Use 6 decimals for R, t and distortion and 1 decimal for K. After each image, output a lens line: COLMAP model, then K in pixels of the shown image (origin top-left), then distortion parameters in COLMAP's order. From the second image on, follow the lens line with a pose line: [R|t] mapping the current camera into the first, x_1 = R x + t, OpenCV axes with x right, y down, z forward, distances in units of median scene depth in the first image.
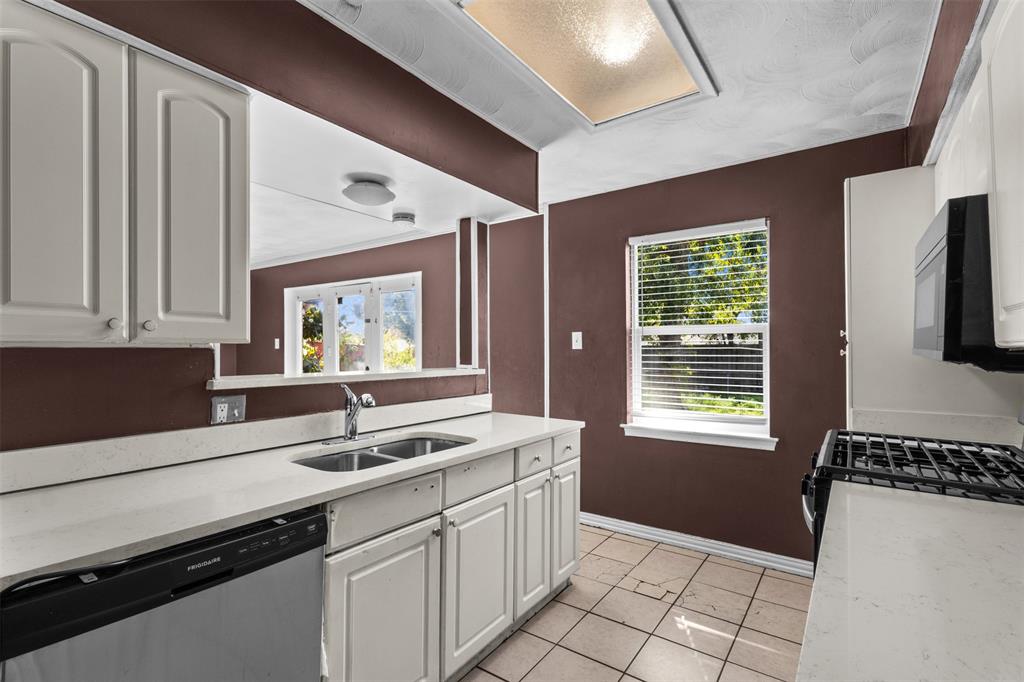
lens RADIAL K [[478.7, 0, 512.0], [0, 478.7, 341.0], [0, 0, 1]] dist [0.041374, 0.000246]
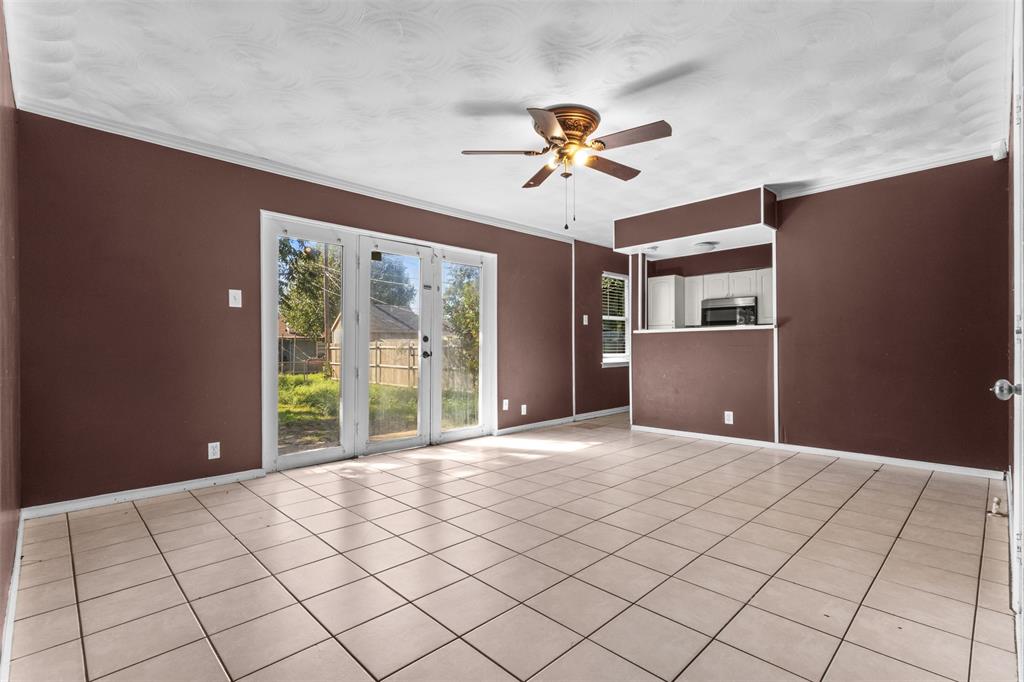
lens RADIAL K [[478.7, 0, 512.0], [0, 478.7, 341.0], [0, 0, 1]] dist [0.041374, 0.000246]
pose [[0.175297, 0.008167, 0.984482, -1.158321], [-0.019166, 0.999804, -0.004881, 0.063398], [-0.984329, -0.018013, 0.175419, 0.647984]]
